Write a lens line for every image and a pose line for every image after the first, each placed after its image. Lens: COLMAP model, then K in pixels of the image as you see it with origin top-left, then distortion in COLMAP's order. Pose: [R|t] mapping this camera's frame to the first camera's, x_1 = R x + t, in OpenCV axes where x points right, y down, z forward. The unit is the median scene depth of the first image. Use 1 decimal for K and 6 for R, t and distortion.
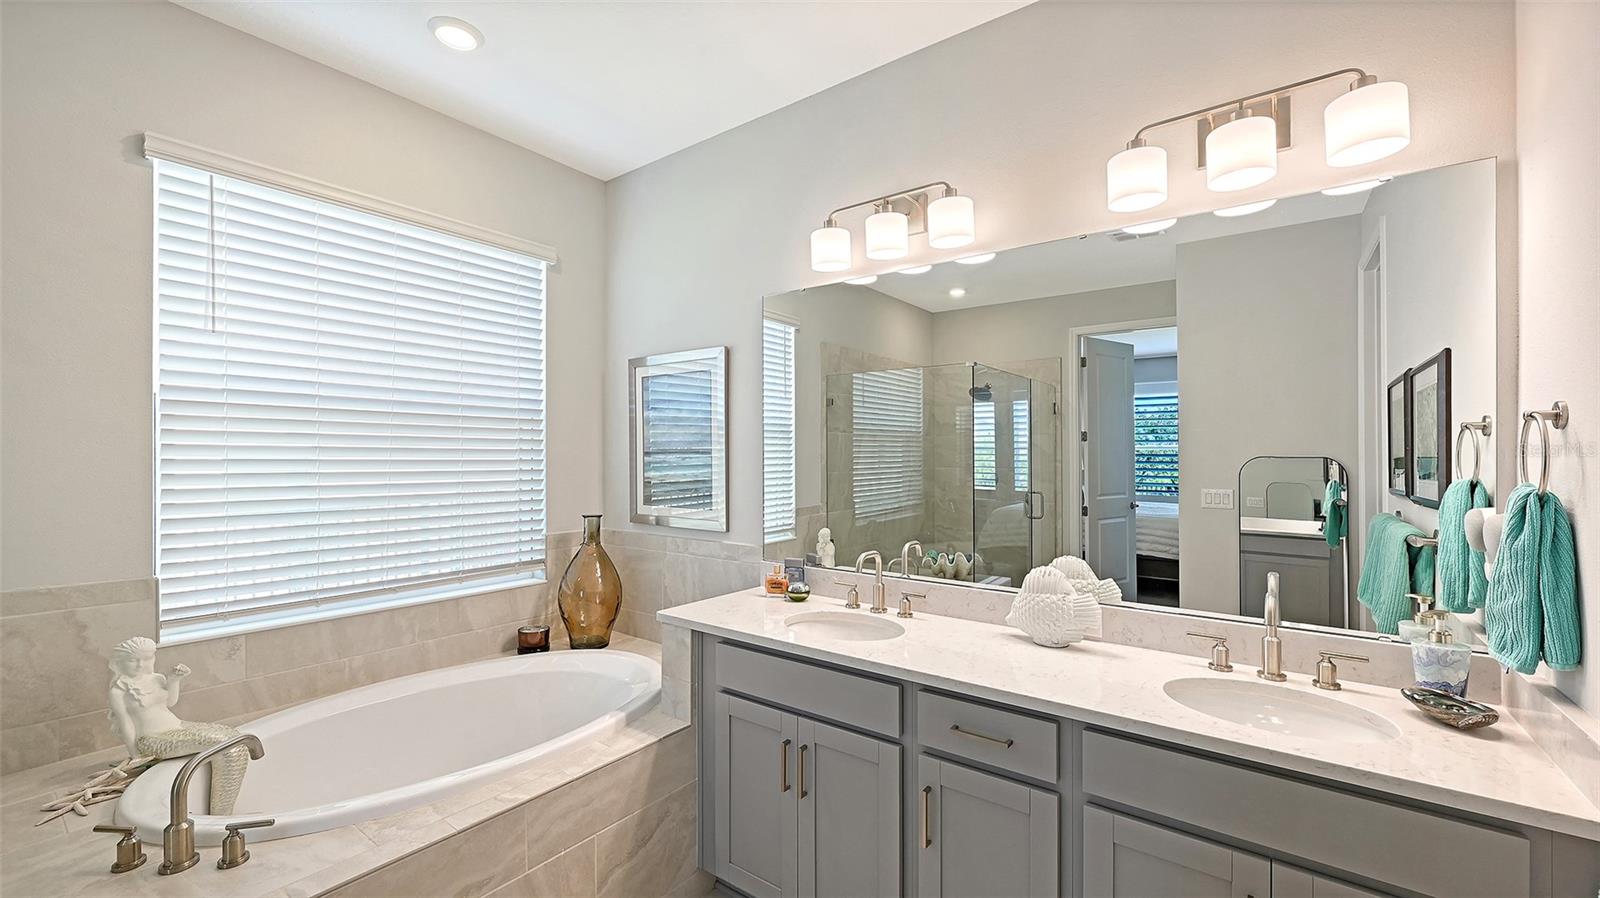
lens RADIAL K [[645.8, 0, 799.6], [0, 645.8, 456.7], [0, 0, 1]] dist [0.000648, -0.000355]
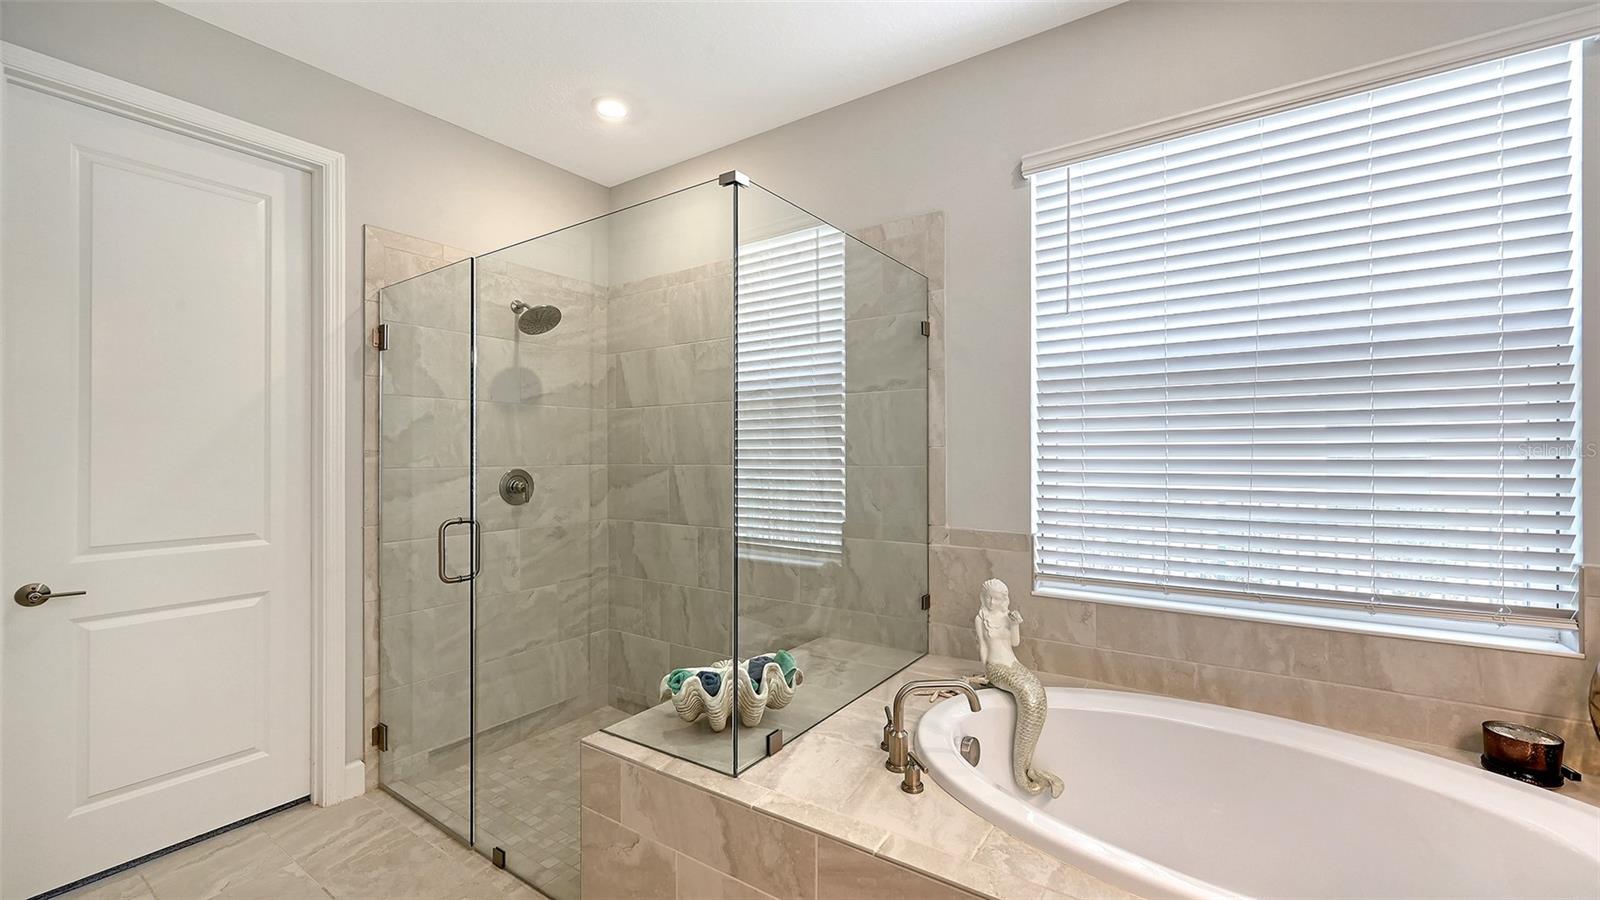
lens RADIAL K [[645.8, 0, 799.7], [0, 645.8, 453.4], [0, 0, 1]] dist [0.000648, -0.000355]
pose [[0.044504, 0.000873, -0.999009, 0.125990], [0.009341, 0.999956, 0.001289, 0.029483], [0.998966, -0.009389, 0.044494, 0.441326]]
